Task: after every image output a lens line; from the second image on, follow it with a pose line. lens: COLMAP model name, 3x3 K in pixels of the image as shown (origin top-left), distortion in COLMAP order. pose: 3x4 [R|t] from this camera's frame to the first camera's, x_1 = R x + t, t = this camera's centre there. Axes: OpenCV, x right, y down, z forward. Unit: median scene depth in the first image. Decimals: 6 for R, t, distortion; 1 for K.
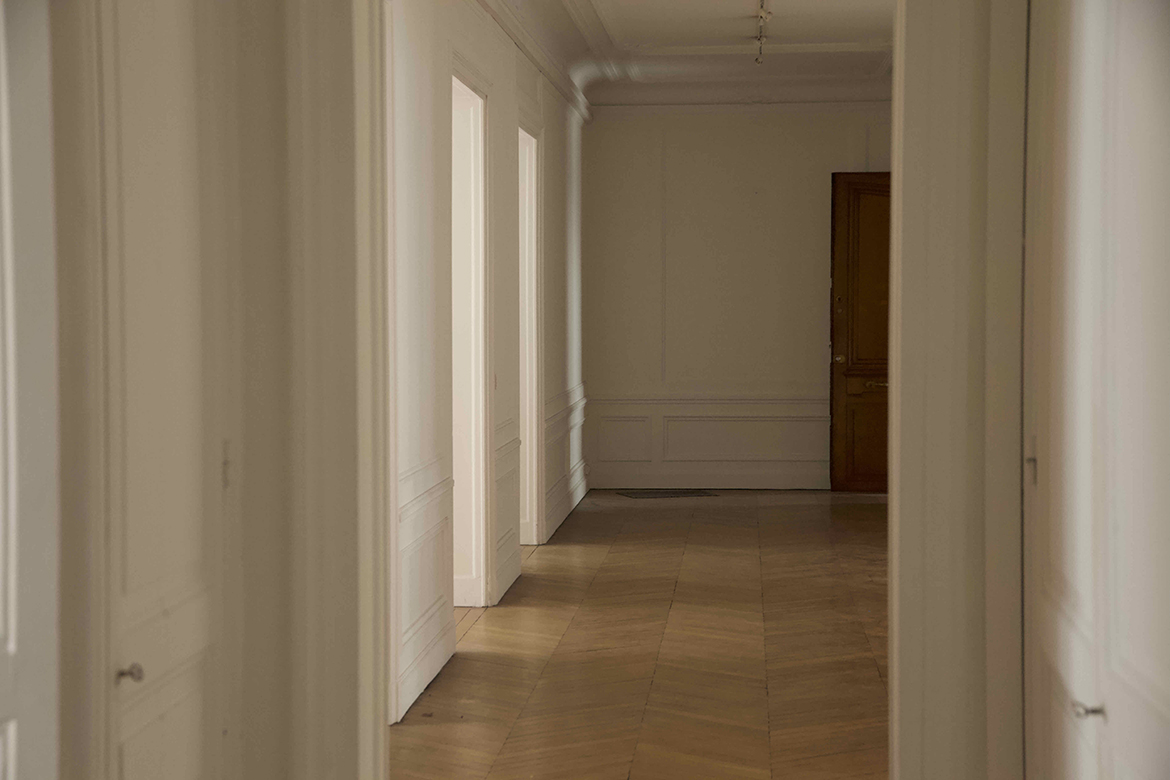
lens RADIAL K [[2240.0, 0, 585.0], [0, 2240.0, 390.0], [0, 0, 1]] dist [0.421394, -0.009537]
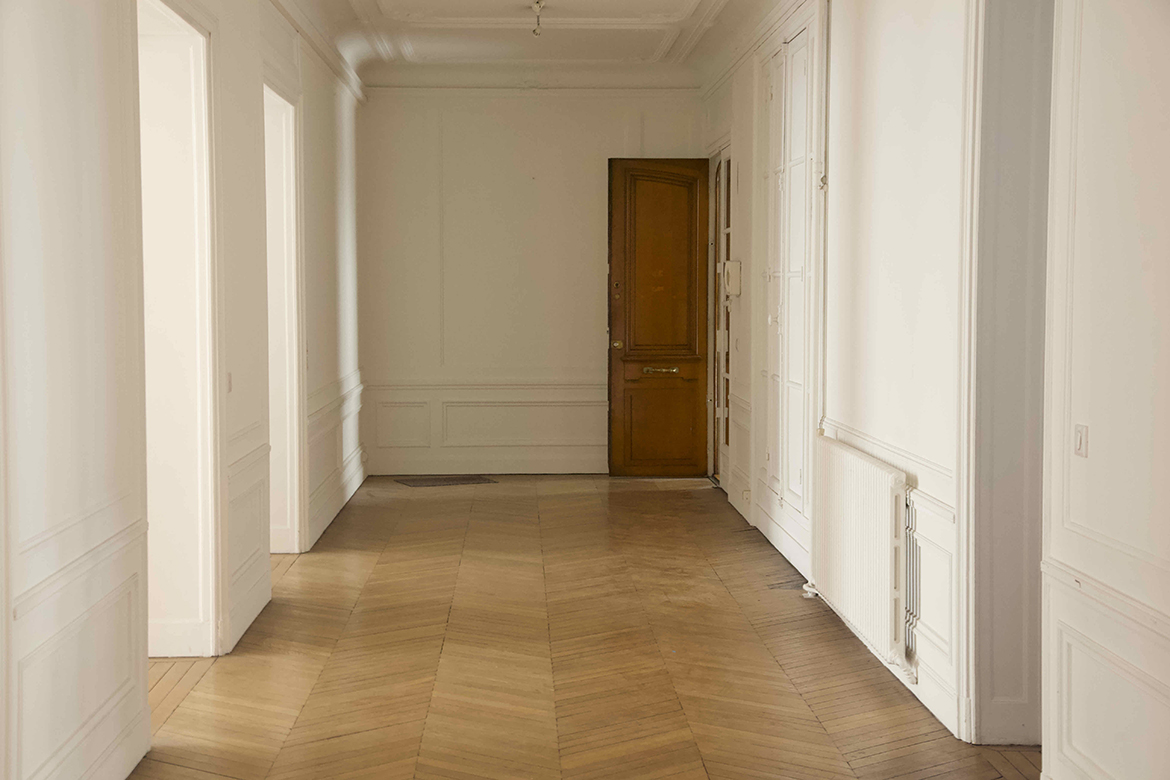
lens RADIAL K [[1693.5, 0, 585.0], [0, 1693.5, 390.0], [0, 0, 1]] dist [0.185001, -0.012974]
pose [[0.993776, -0.005253, 0.111274, 0.014941], [0.002815, 0.999753, 0.022050, -0.010519], [-0.111362, -0.021599, 0.993545, 0.257558]]
